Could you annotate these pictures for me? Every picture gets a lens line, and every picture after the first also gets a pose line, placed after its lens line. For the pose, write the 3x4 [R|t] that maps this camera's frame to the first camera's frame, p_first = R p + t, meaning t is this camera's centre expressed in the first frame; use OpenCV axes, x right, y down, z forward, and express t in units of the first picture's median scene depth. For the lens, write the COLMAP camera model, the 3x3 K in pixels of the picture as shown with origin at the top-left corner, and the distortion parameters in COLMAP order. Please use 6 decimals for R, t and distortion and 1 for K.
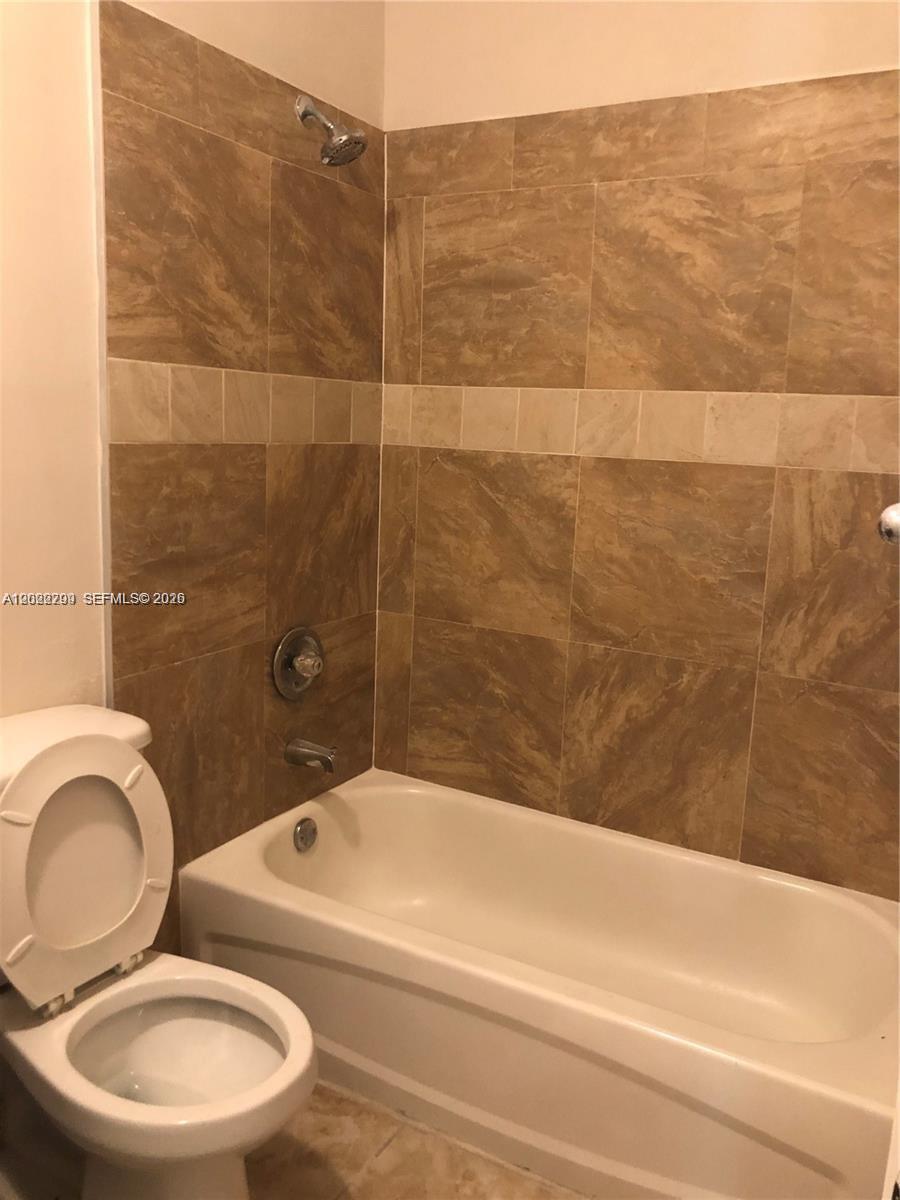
lens RADIAL K [[986.6, 0, 450.9], [0, 986.6, 590.5], [0, 0, 1]] dist [0.012702, -0.006348]
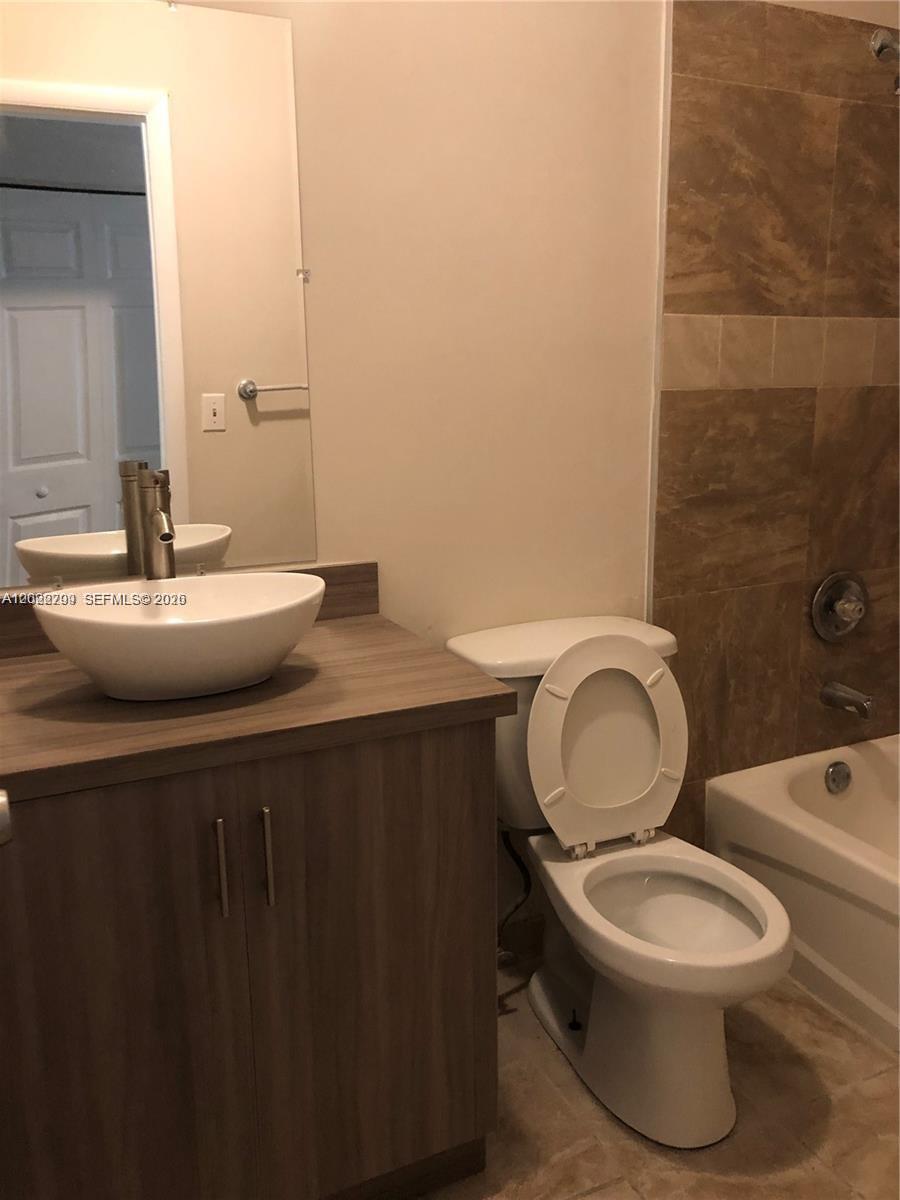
lens RADIAL K [[986.6, 0, 451.4], [0, 986.6, 603.3], [0, 0, 1]] dist [0.012702, -0.006348]
pose [[0.830214, 0.083844, -0.551104, 0.096619], [-0.054409, 0.996092, 0.069579, 0.028141], [0.554784, -0.027780, 0.831531, -0.084646]]
